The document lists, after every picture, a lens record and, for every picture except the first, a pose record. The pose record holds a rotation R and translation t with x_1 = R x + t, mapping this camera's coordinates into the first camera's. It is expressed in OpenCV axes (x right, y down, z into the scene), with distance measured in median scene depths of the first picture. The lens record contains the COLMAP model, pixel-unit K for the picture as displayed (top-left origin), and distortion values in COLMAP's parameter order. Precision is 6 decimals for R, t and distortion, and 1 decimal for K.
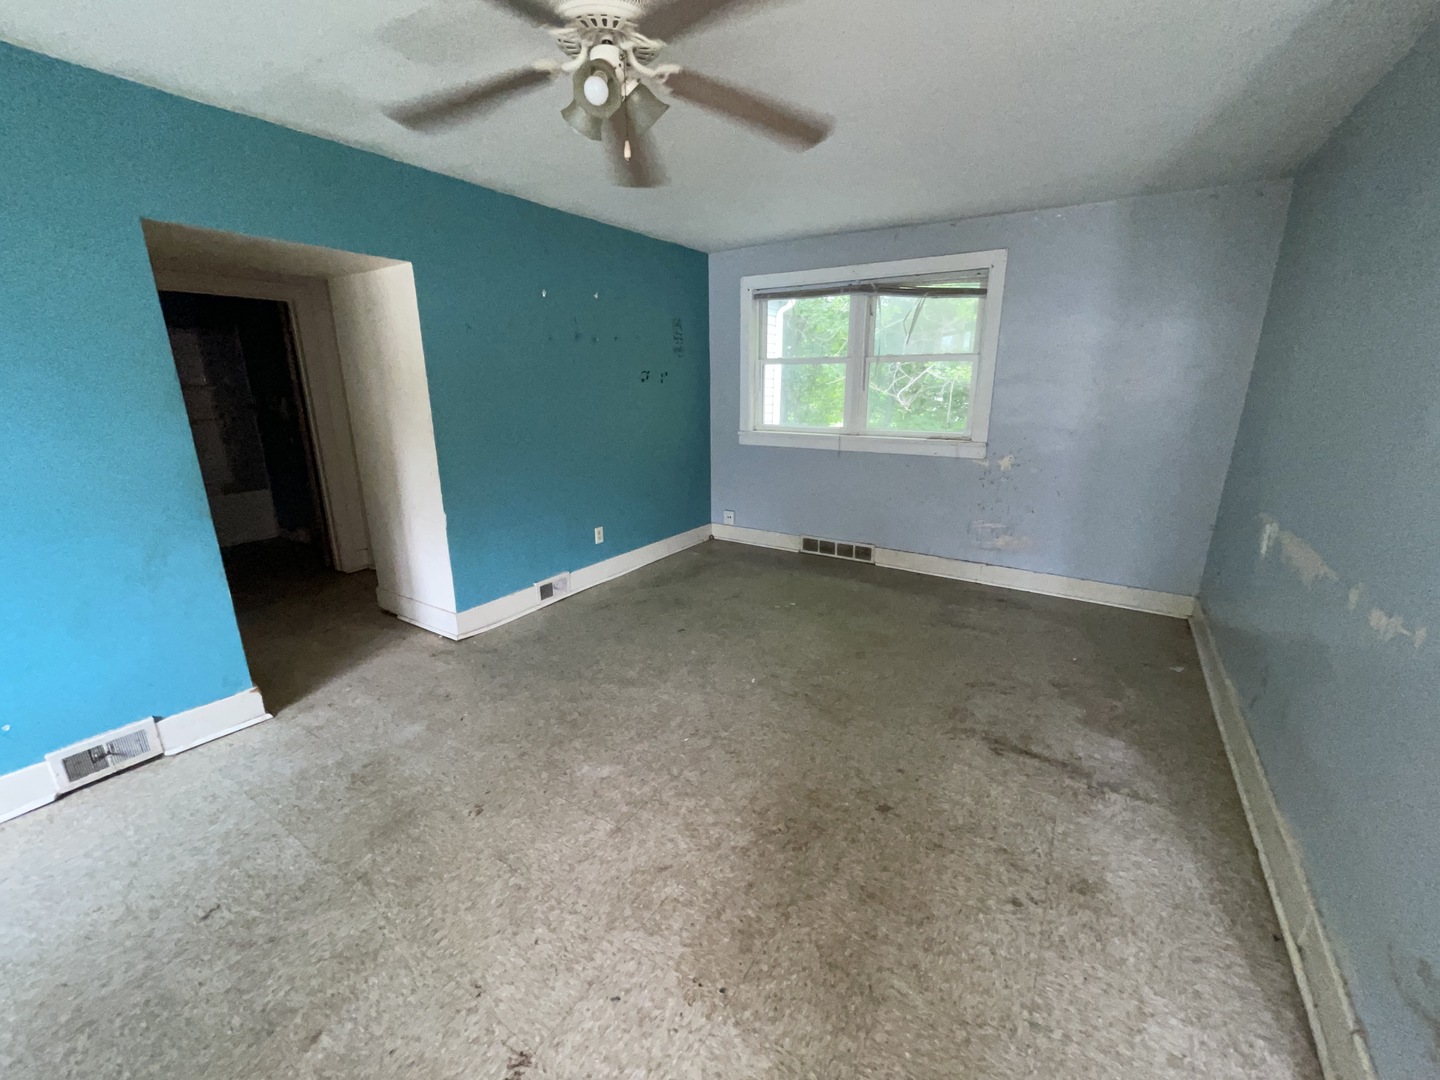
lens RADIAL K [[581.6, 0, 714.8], [0, 581.6, 537.0], [0, 0, 1]] dist [-0.002283, -0.000851]
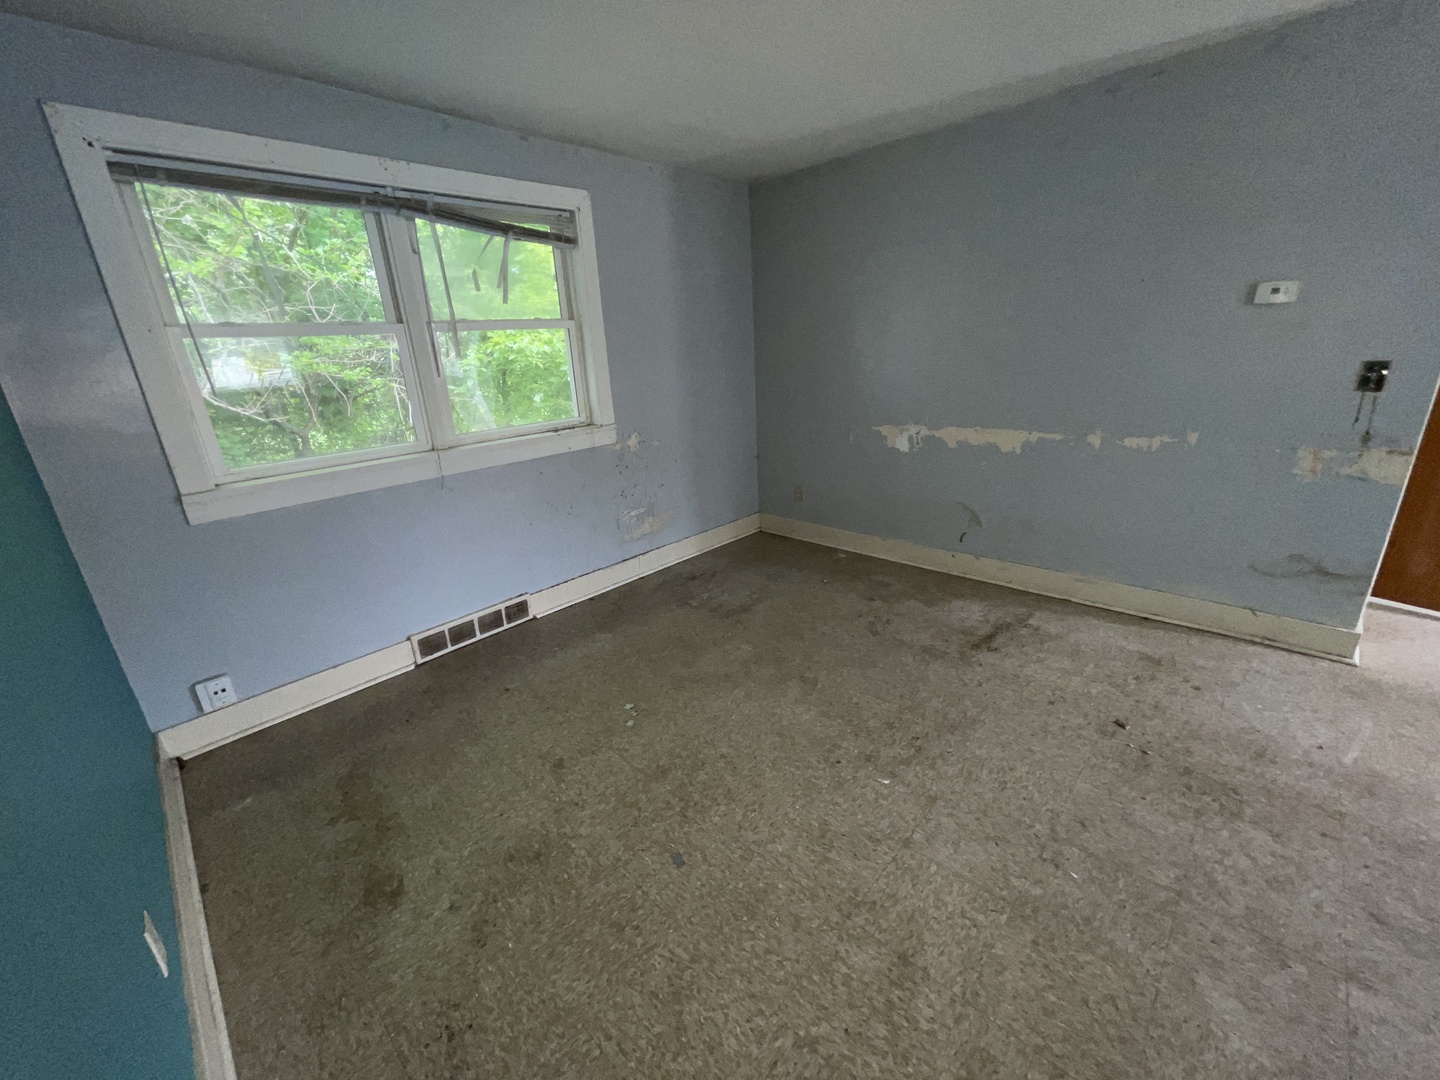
lens RADIAL K [[581.6, 0, 717.9], [0, 581.6, 543.5], [0, 0, 1]] dist [-0.002283, -0.000851]
pose [[0.182848, -0.324122, 0.928177, -0.378054], [0.312873, 0.914194, 0.257604, -0.179165], [-0.932028, 0.243300, 0.268567, 0.688560]]
